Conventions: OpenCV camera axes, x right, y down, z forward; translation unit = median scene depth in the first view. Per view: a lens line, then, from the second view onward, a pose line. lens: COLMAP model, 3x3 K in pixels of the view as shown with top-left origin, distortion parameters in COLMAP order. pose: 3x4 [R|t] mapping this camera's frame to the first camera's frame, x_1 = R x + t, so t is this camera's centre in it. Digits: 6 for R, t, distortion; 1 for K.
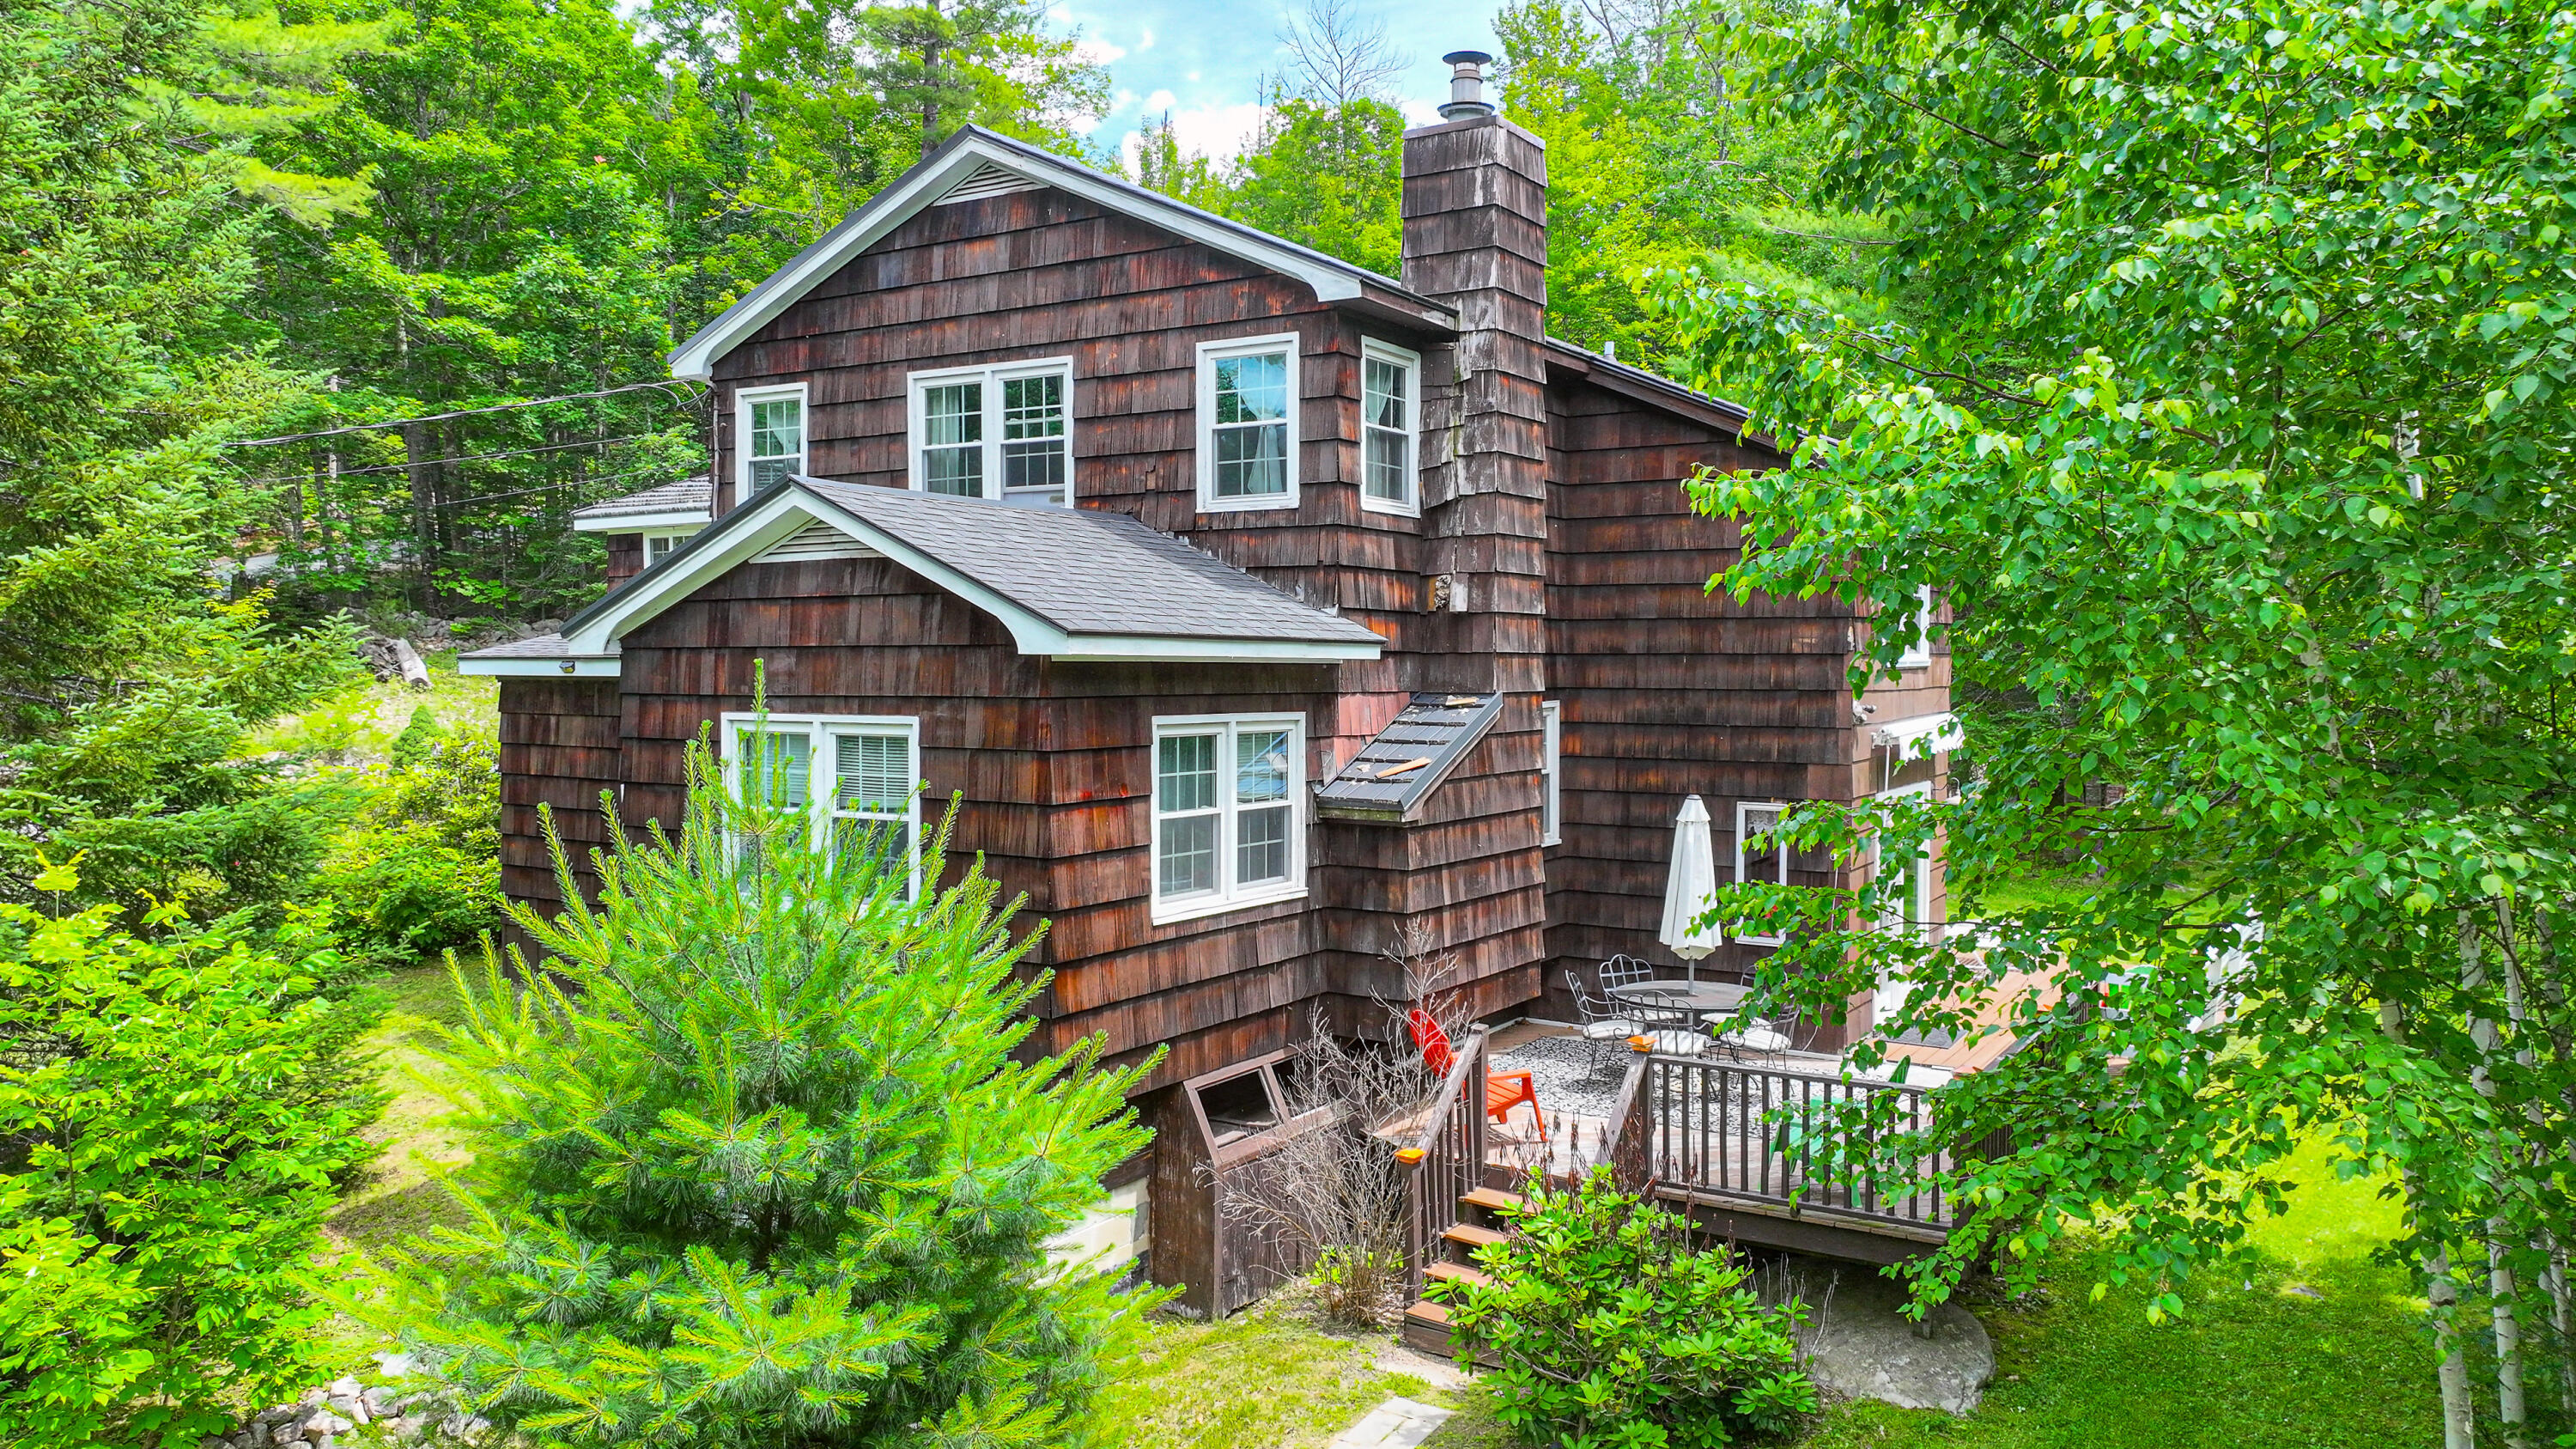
lens RADIAL K [[1818.7, 0, 1296.0], [0, 1818.7, 720.1], [0, 0, 1]] dist [-0.002459, 0.003923]
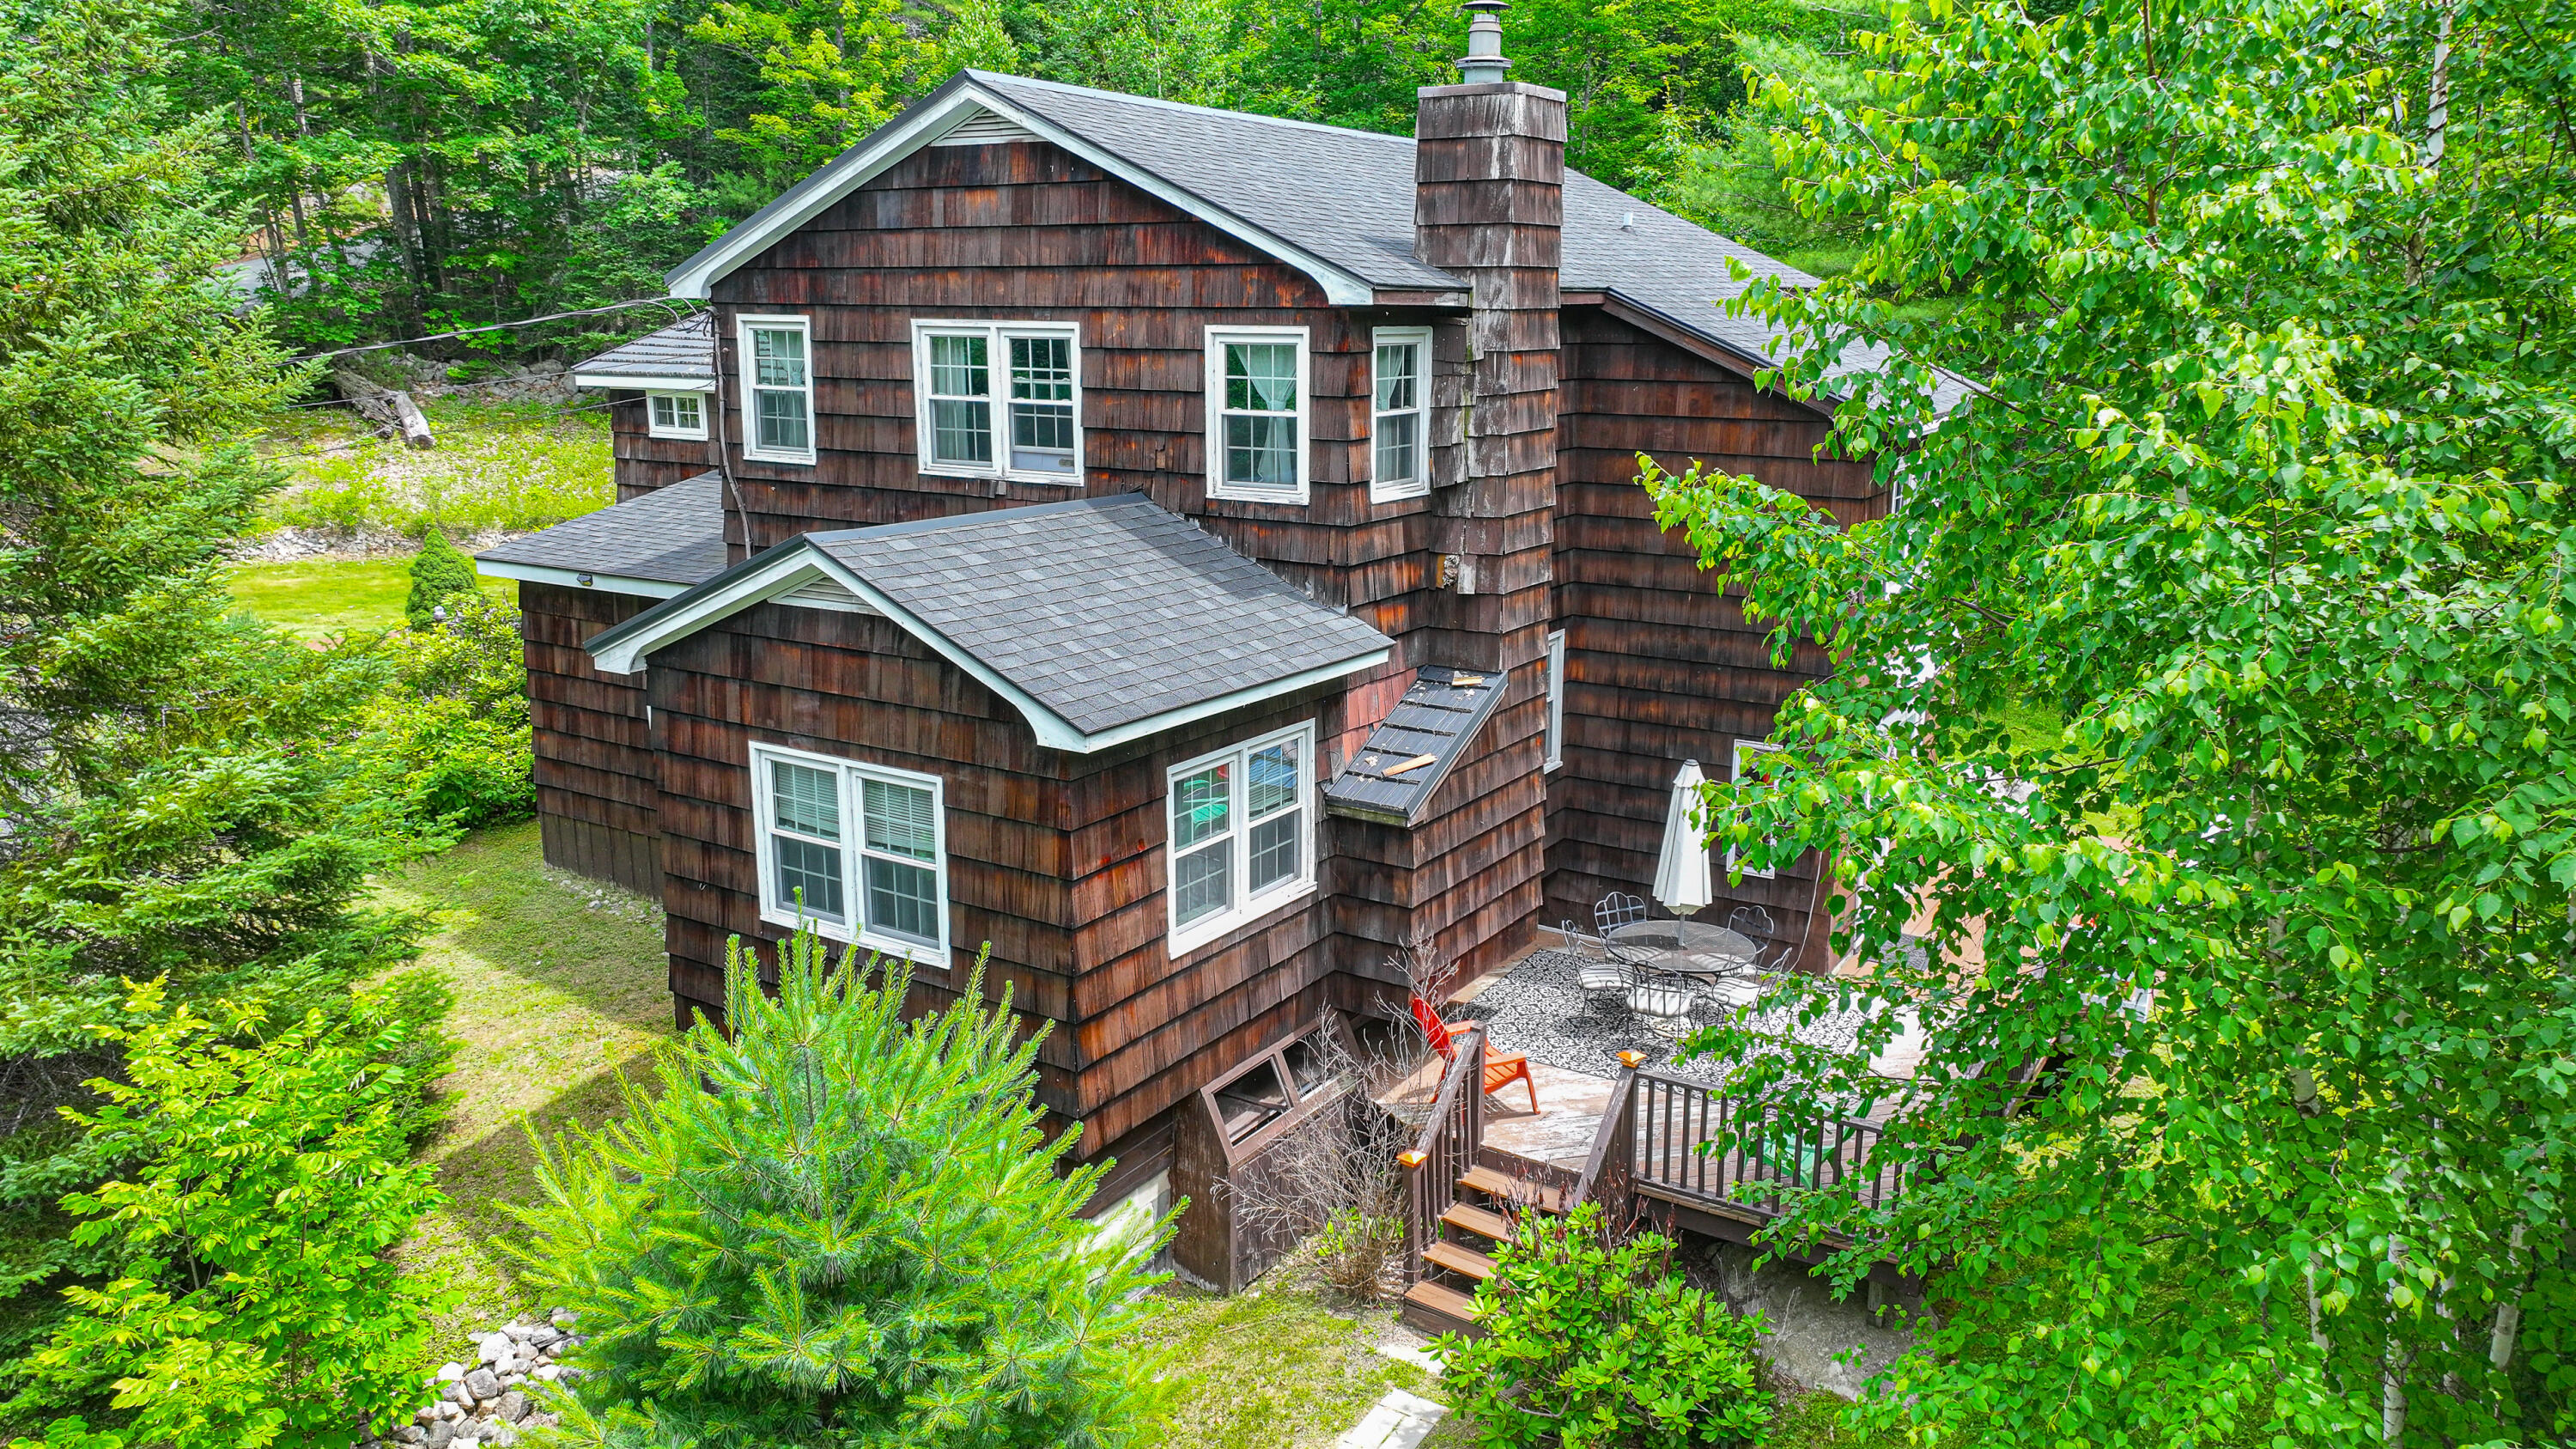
lens RADIAL K [[1818.7, 0, 1296.0], [0, 1818.7, 720.1], [0, 0, 1]] dist [-0.002459, 0.003923]
pose [[0.999991, 0.001105, -0.004070, -0.001244], [-0.000296, 0.981083, 0.193589, -0.189540], [0.004207, -0.193586, 0.981074, -0.007559]]
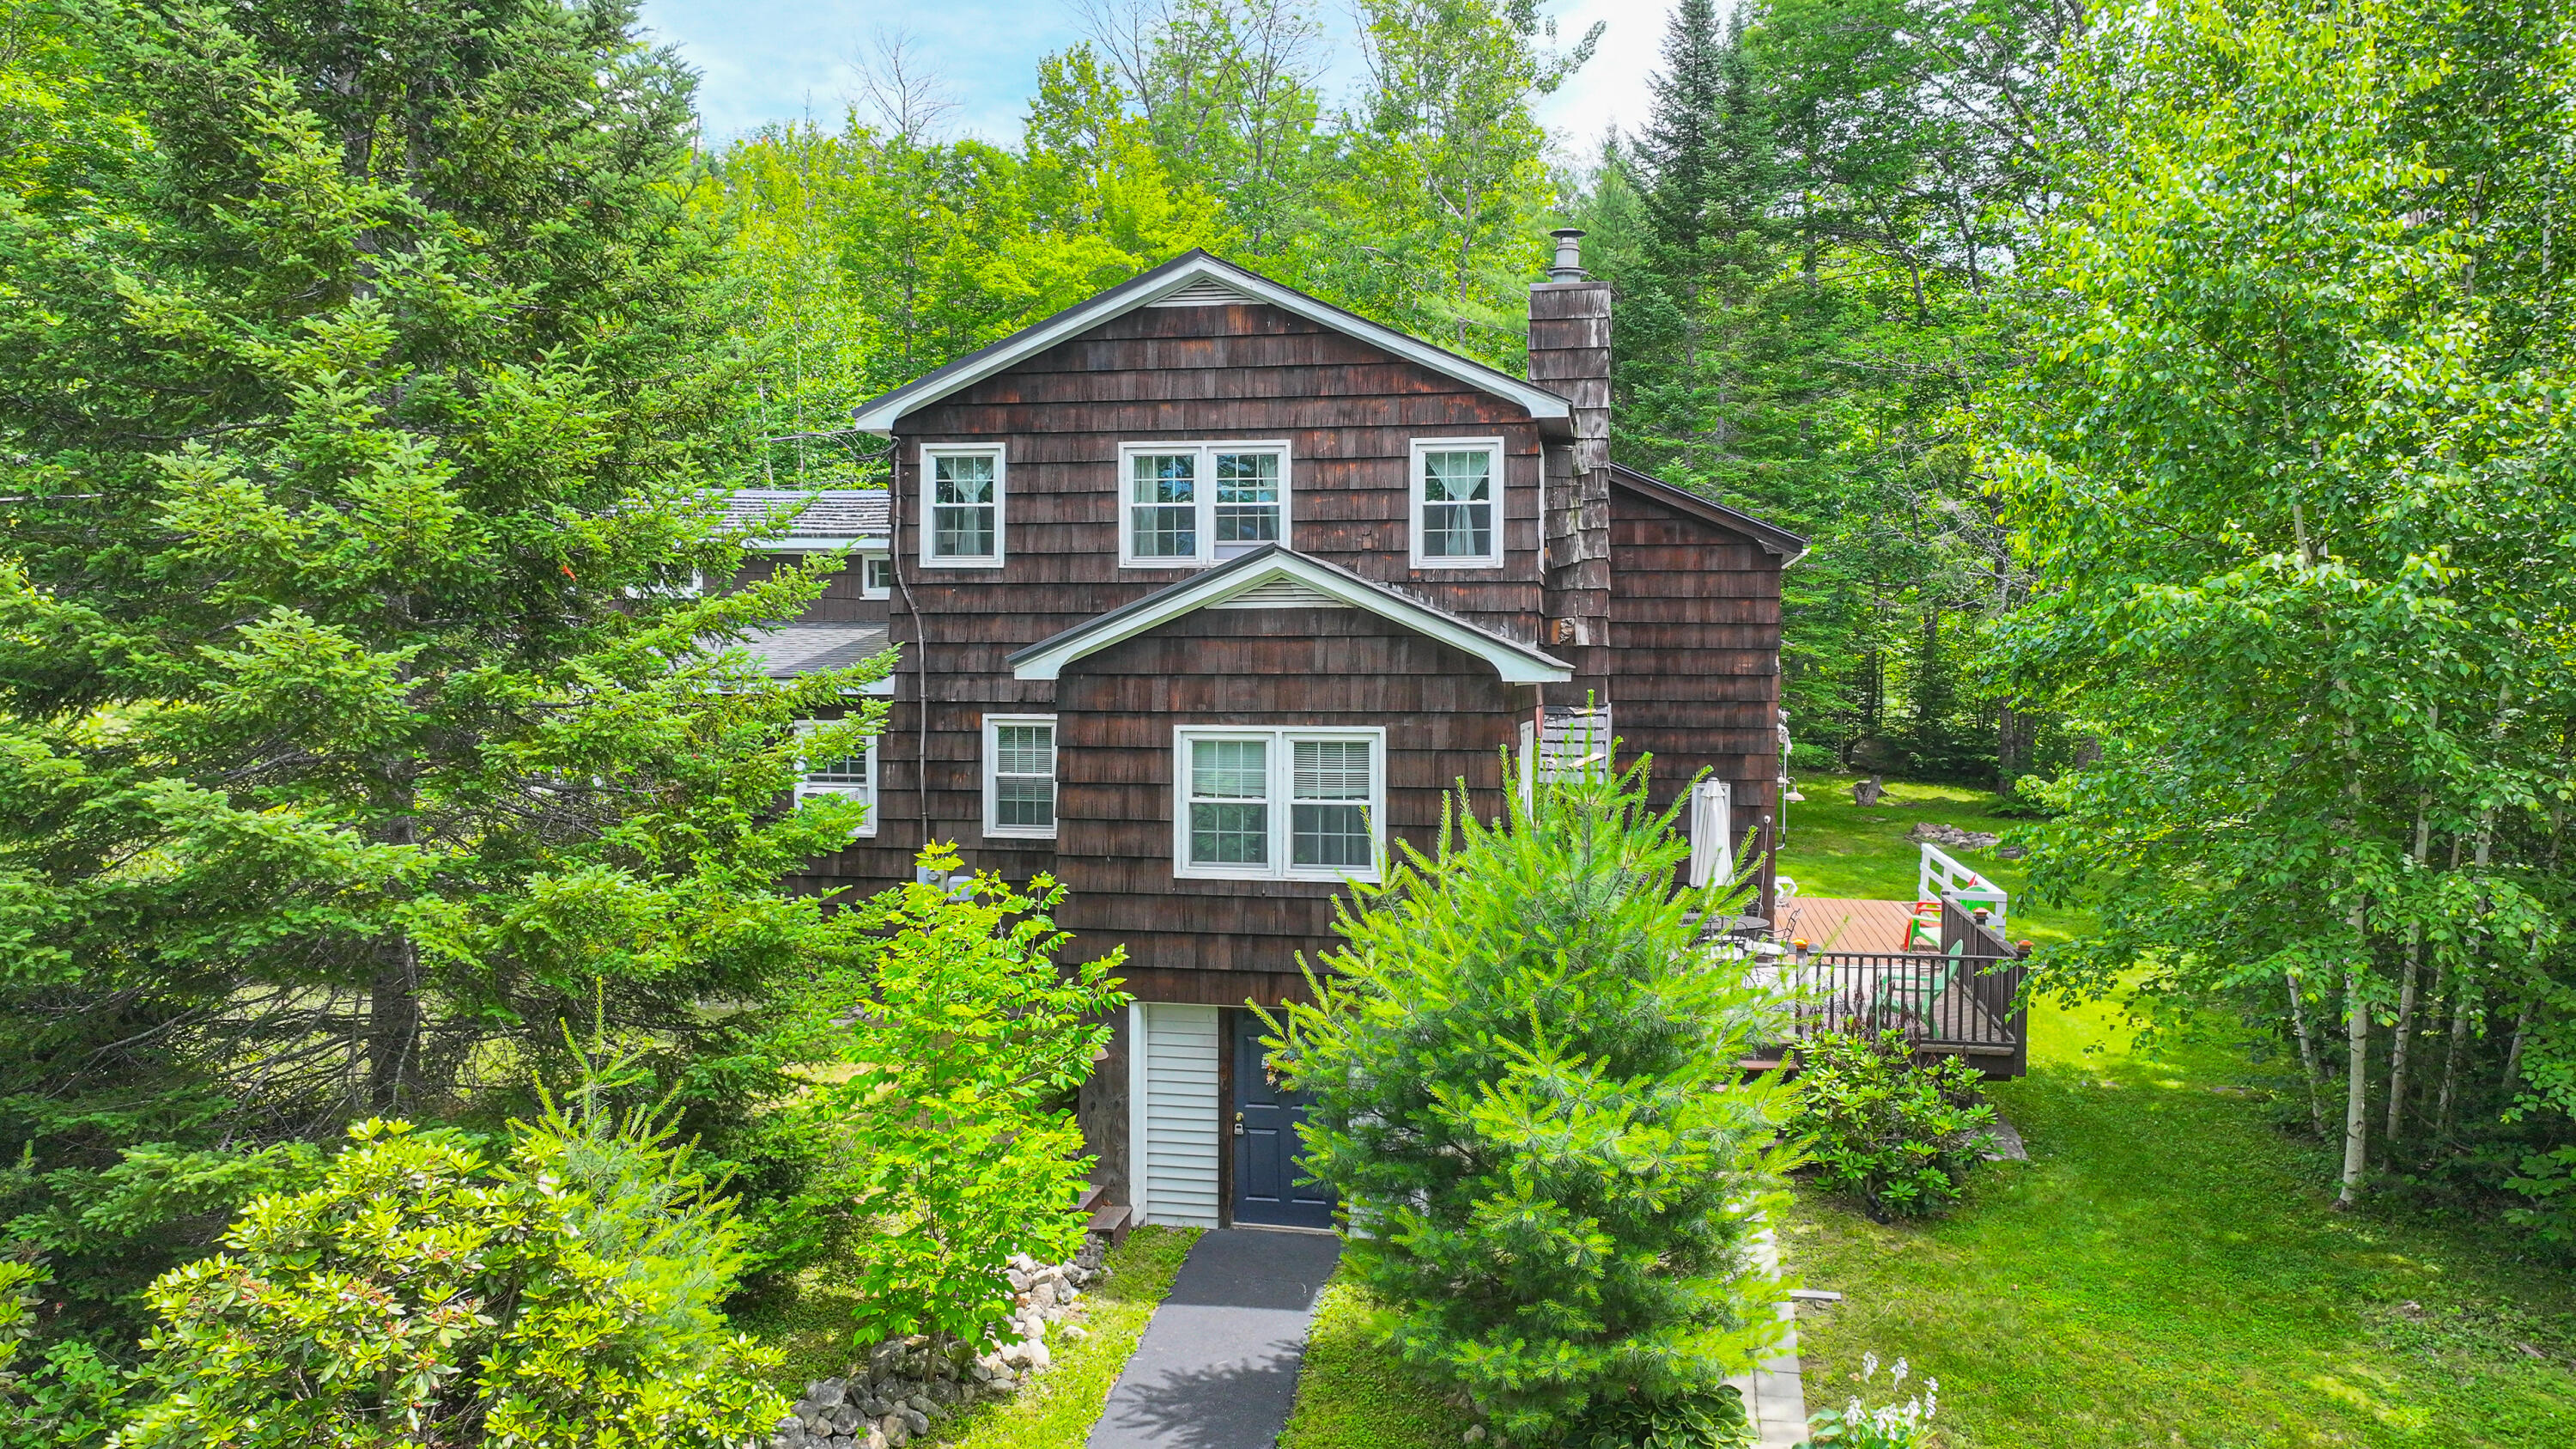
lens RADIAL K [[1828.3, 0, 1288.0], [0, 1828.3, 724.5], [0, 0, 1]] dist [0.002588, 0.003537]
pose [[0.931225, -0.009999, 0.364307, -0.621114], [0.009868, 0.999949, 0.002220, -0.005969], [-0.364311, 0.001528, 0.931276, -0.191636]]
